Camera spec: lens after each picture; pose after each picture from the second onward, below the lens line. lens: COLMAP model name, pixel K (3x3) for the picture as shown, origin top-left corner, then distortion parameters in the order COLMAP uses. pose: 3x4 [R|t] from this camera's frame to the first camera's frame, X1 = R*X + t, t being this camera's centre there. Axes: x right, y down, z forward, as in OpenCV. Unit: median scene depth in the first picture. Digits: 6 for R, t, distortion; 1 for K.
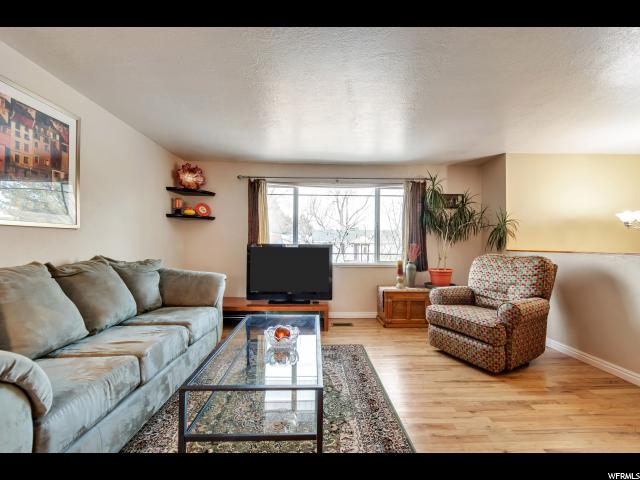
lens RADIAL K [[287.5, 0, 322.1], [0, 287.5, 238.4], [0, 0, 1]] dist [0.001748, -0.000308]
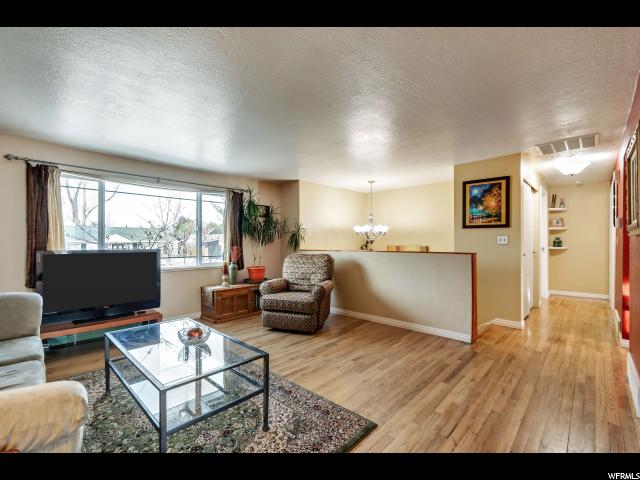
lens RADIAL K [[287.5, 0, 324.6], [0, 287.5, 240.8], [0, 0, 1]] dist [0.001748, -0.000308]
pose [[0.703095, -0.003294, 0.711088, -0.261621], [-0.004729, 0.999945, 0.009308, -0.017140], [-0.711080, -0.009907, 0.703041, -0.063324]]
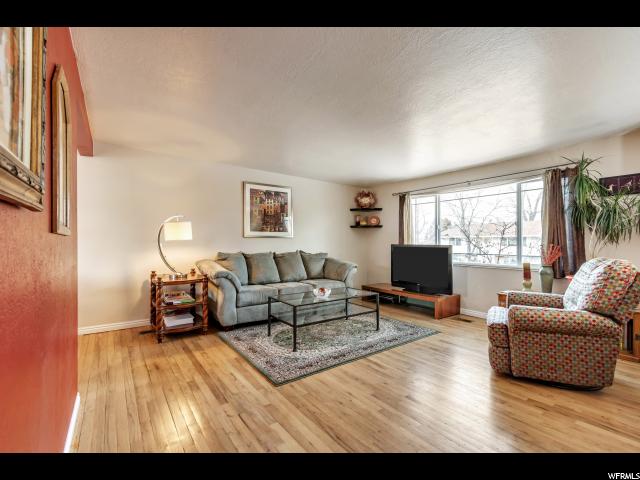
lens RADIAL K [[287.5, 0, 317.2], [0, 287.5, 240.8], [0, 0, 1]] dist [0.001748, -0.000308]
pose [[0.555883, -0.012030, -0.831174, 0.676947], [0.014533, 0.999883, -0.004752, 0.002664], [0.831134, -0.009438, 0.555993, -0.044680]]
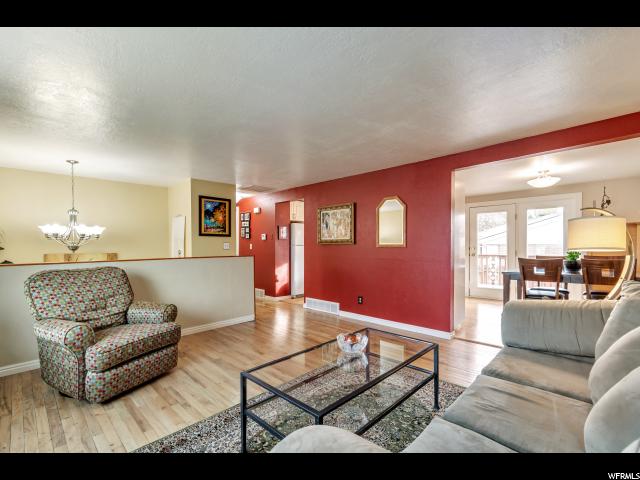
lens RADIAL K [[287.5, 0, 323.4], [0, 287.5, 245.3], [0, 0, 1]] dist [0.001748, -0.000308]
pose [[-0.703477, 0.000976, 0.710718, -0.396166], [-0.005367, 0.999963, -0.006686, -0.009415], [-0.710698, -0.008518, -0.703445, 0.867132]]
